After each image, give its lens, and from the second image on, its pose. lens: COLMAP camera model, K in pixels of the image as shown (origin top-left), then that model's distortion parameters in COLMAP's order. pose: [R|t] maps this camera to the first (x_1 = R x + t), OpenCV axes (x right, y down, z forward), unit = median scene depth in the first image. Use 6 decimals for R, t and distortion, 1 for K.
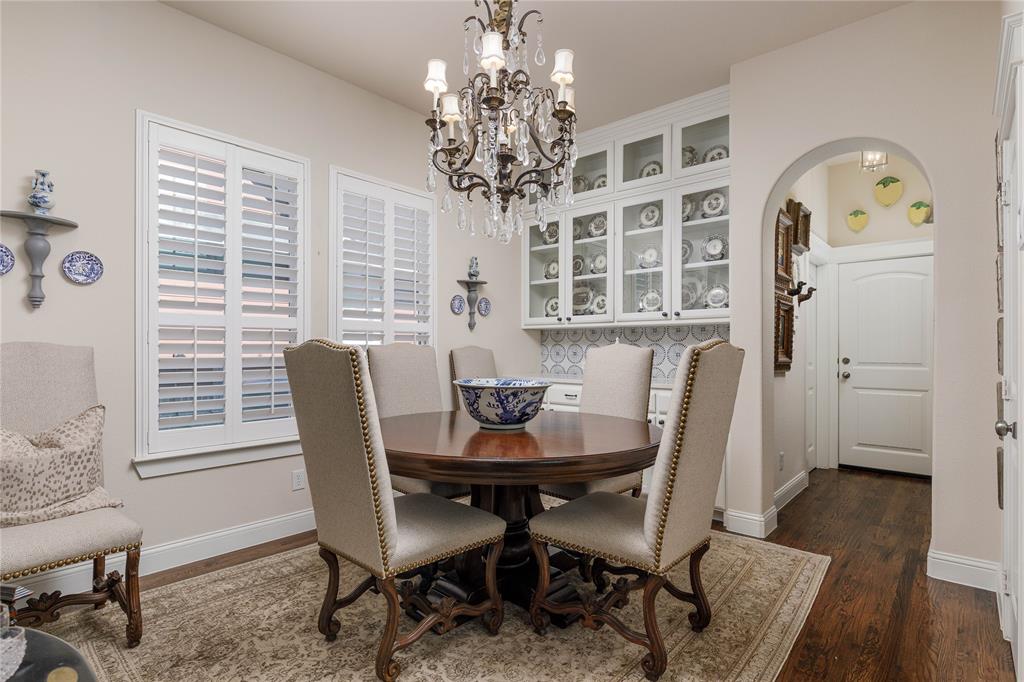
lens RADIAL K [[510.6, 0, 512.0], [0, 510.6, 341.0], [0, 0, 1]] dist [0.001093, 0.000102]
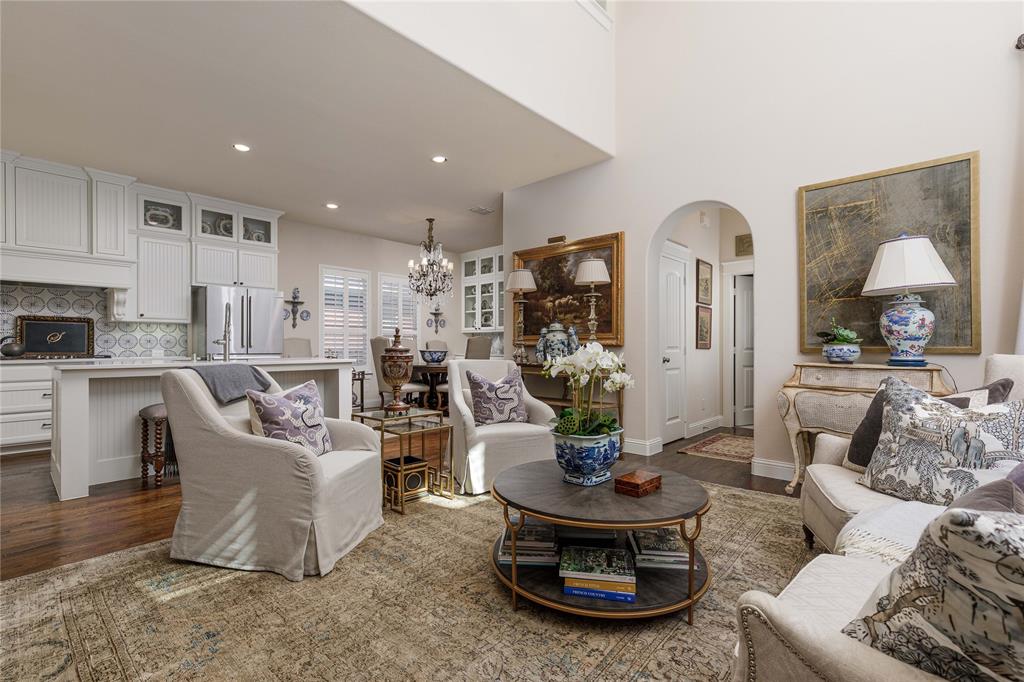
lens RADIAL K [[461.6, 0, 512.0], [0, 461.6, 341.0], [0, 0, 1]] dist [0.001165, 0.000064]
pose [[0.999783, -0.001813, -0.020774, 0.339071], [0.001789, 0.999998, -0.001194, 0.017684], [0.020776, 0.001157, 0.999783, -1.206268]]
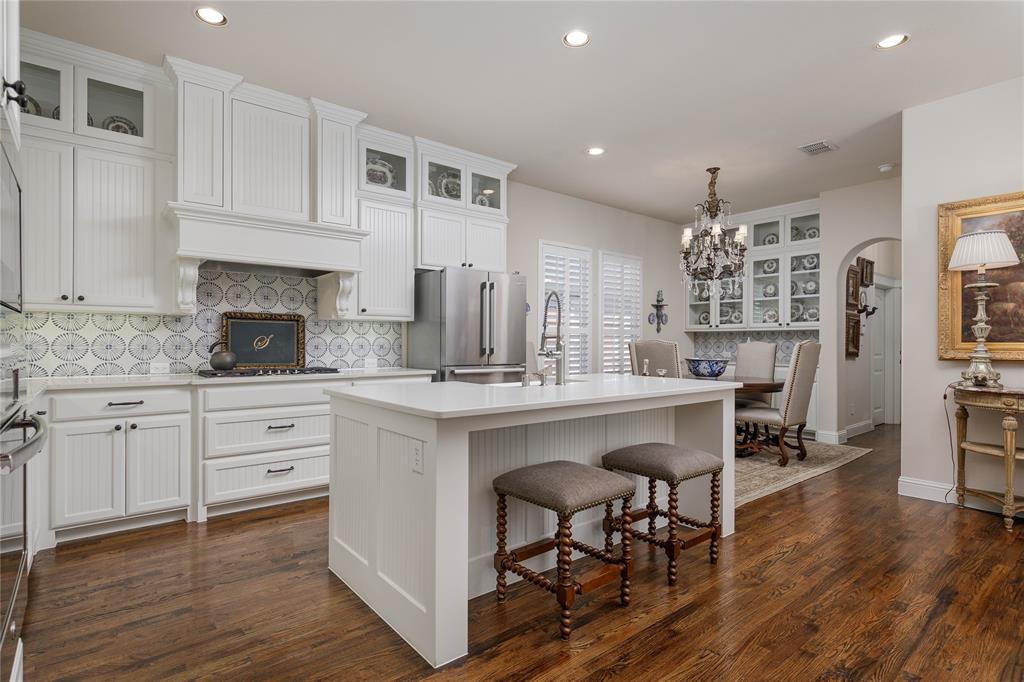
lens RADIAL K [[514.5, 0, 509.6], [0, 514.5, 338.0], [0, 0, 1]] dist [-0.000459, -0.000095]
pose [[0.986935, 0.001744, -0.161109, -0.324737], [-0.001346, 0.999996, 0.002579, -0.008615], [0.161112, -0.002329, 0.986933, -0.871150]]
